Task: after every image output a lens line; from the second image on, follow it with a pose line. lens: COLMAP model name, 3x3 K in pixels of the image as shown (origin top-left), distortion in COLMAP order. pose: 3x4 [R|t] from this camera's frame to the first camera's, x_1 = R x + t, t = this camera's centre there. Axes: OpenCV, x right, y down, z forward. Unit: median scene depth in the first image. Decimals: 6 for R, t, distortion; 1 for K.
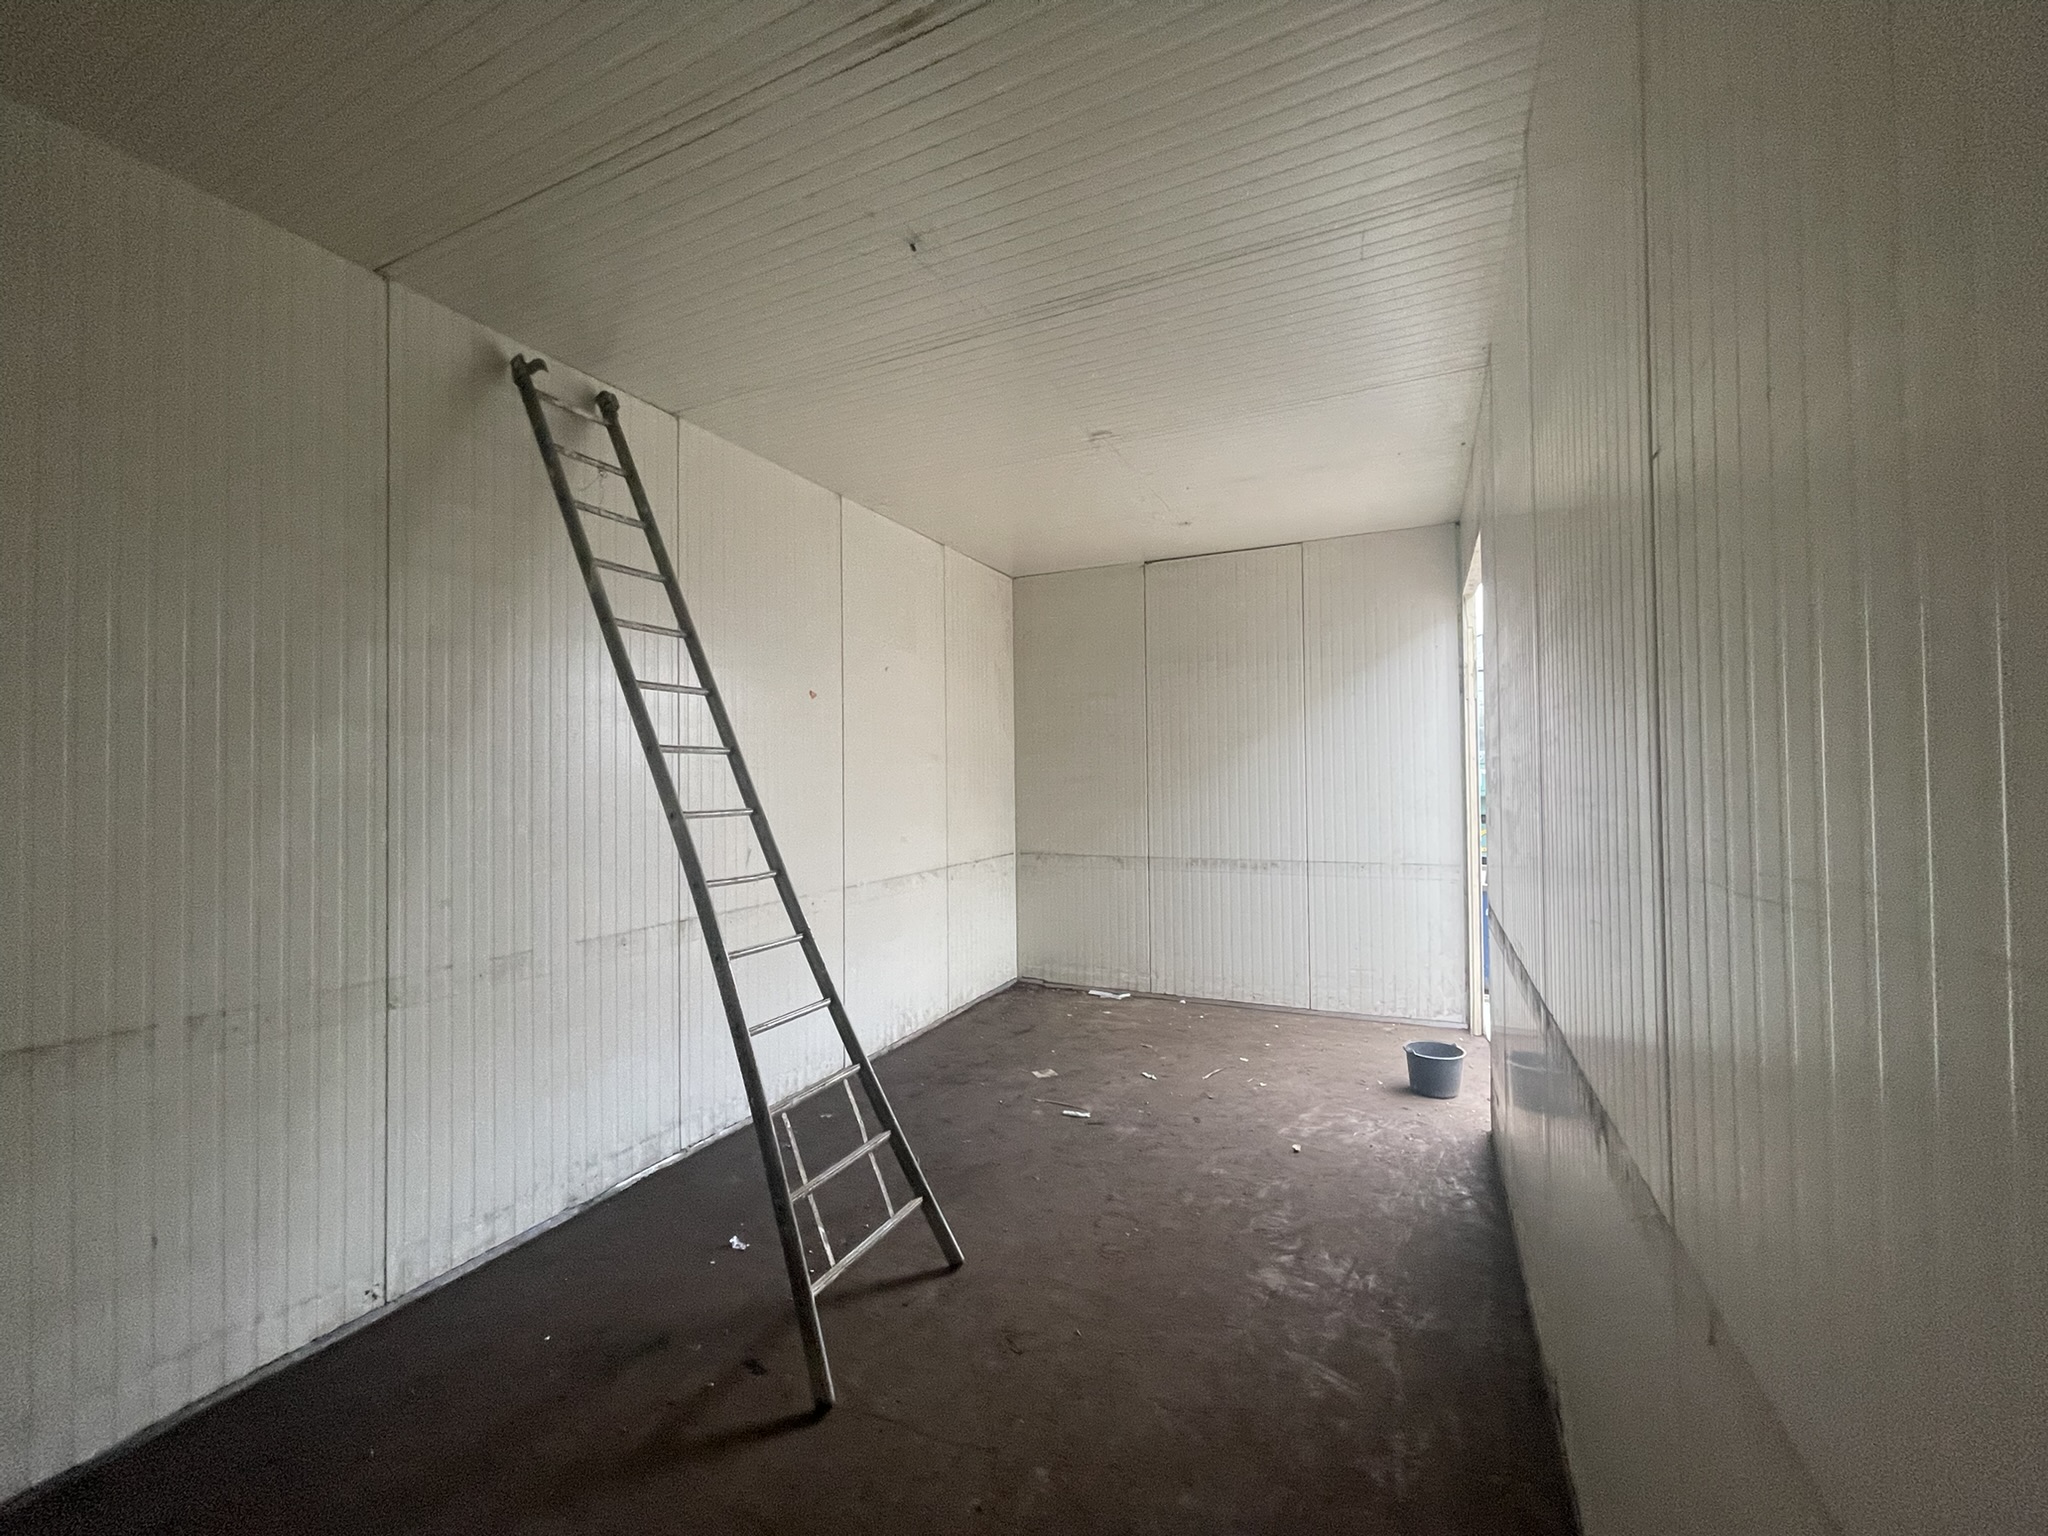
lens RADIAL K [[821.3, 0, 1030.1], [0, 821.3, 760.4], [0, 0, 1]] dist [-0.008671, 0.003600]
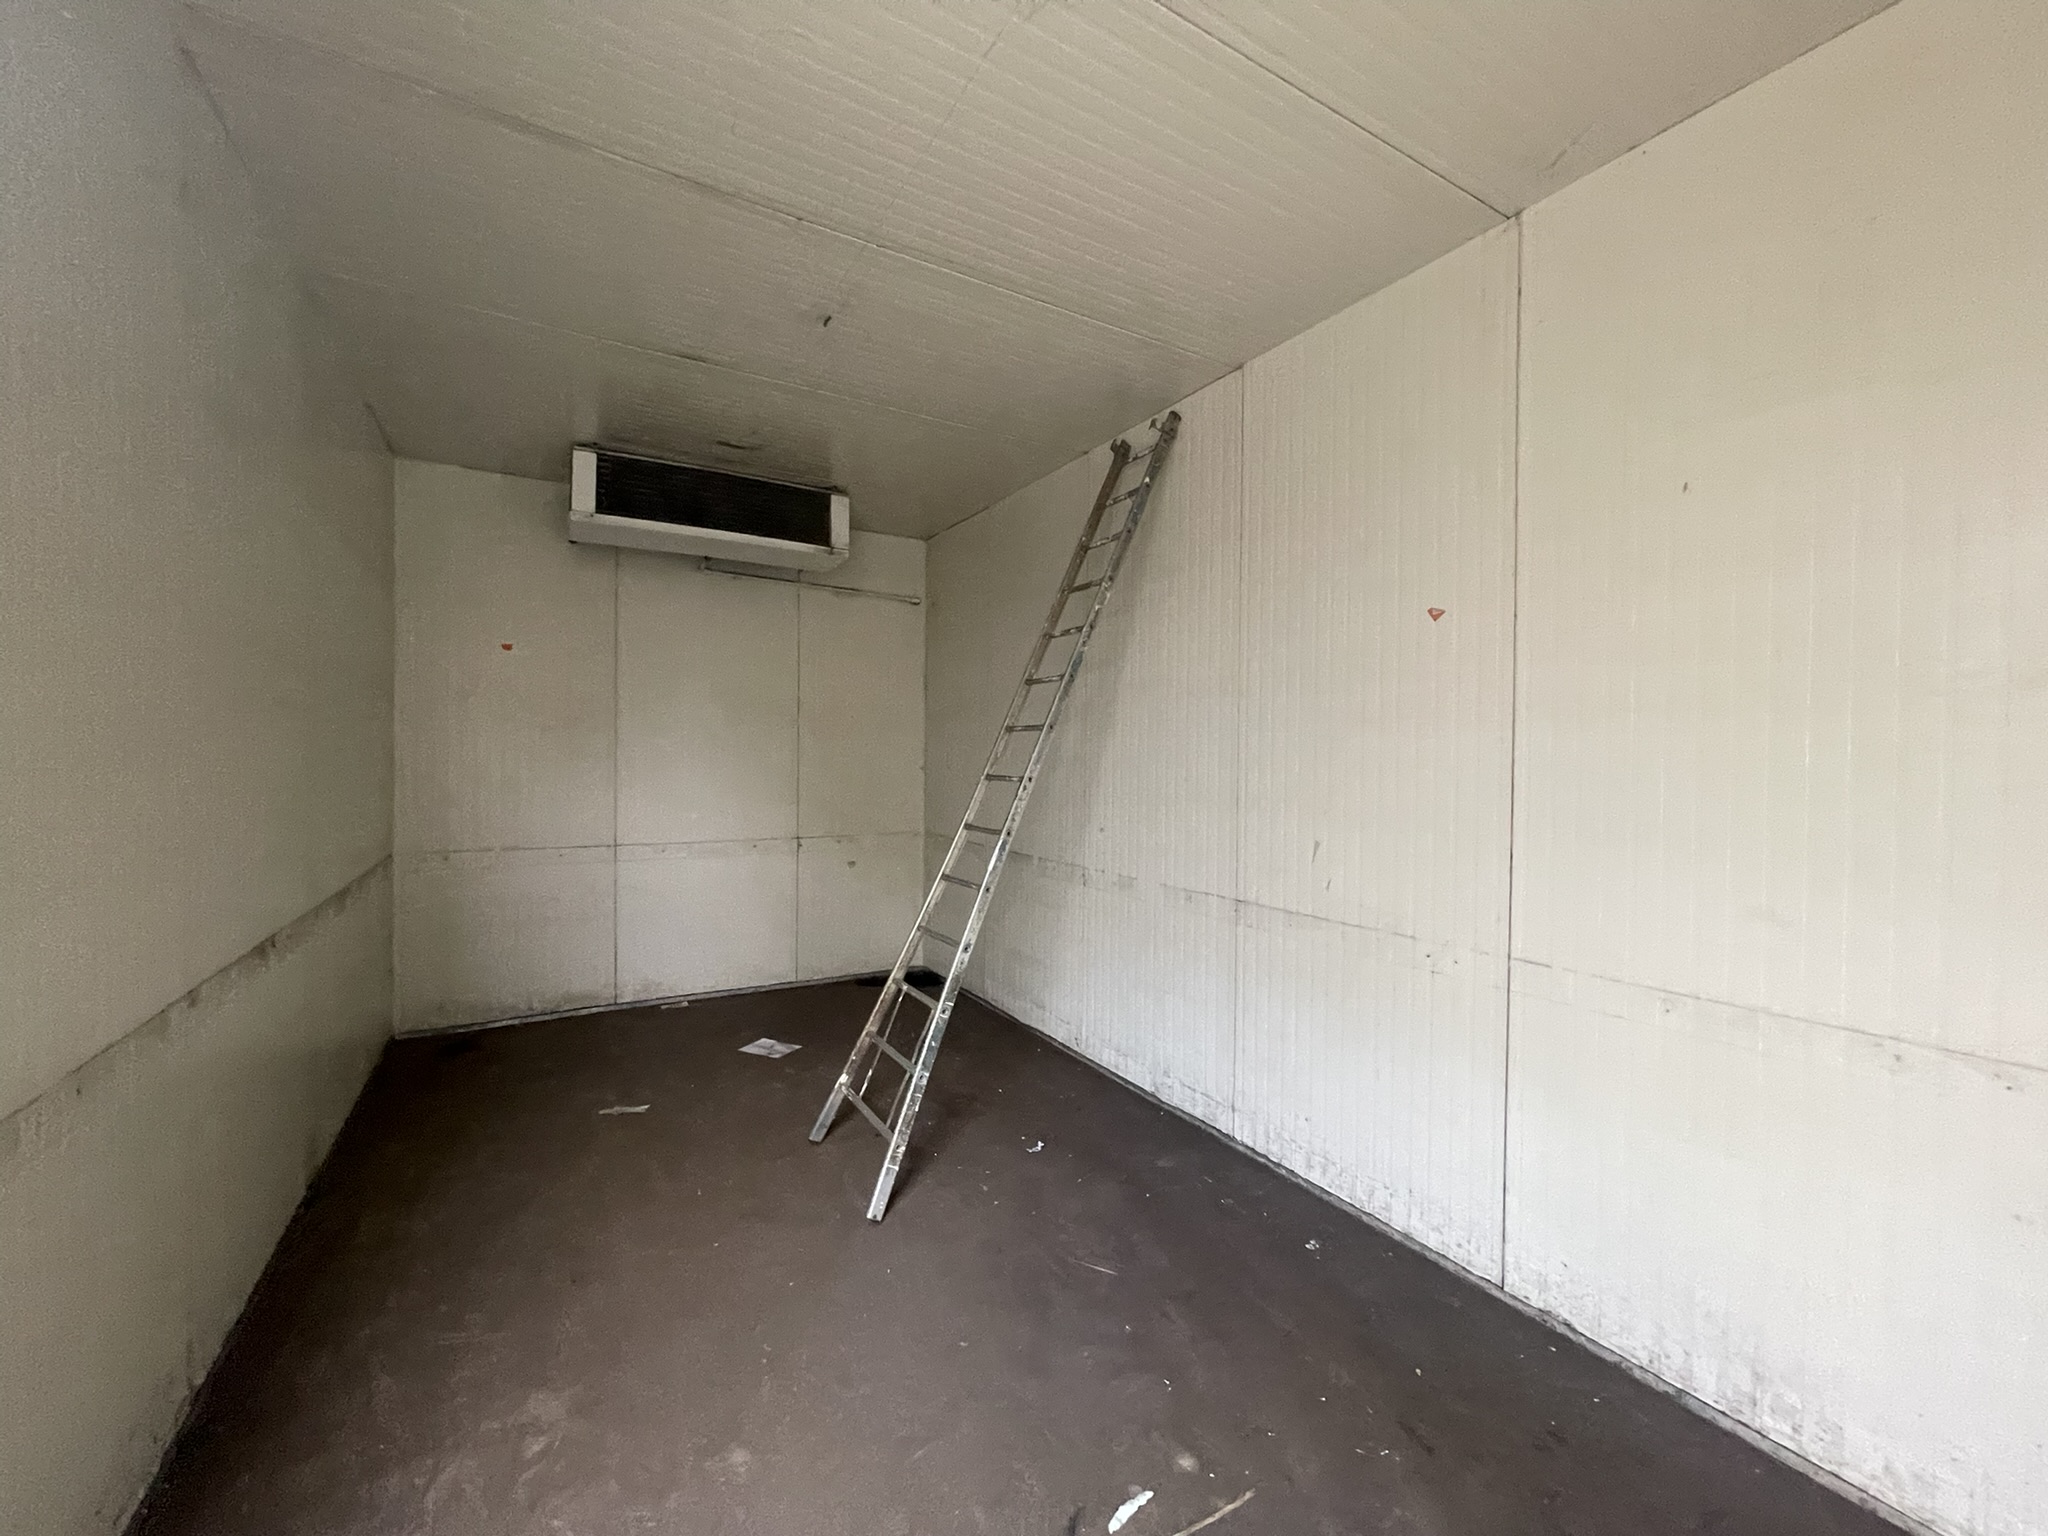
lens RADIAL K [[821.3, 0, 1035.2], [0, 821.3, 764.4], [0, 0, 1]] dist [-0.008671, 0.003600]
pose [[-0.555566, 0.014177, -0.831351, 0.495752], [0.013592, 0.999876, 0.007968, 0.027473], [0.831361, -0.006873, -0.555690, 1.338929]]
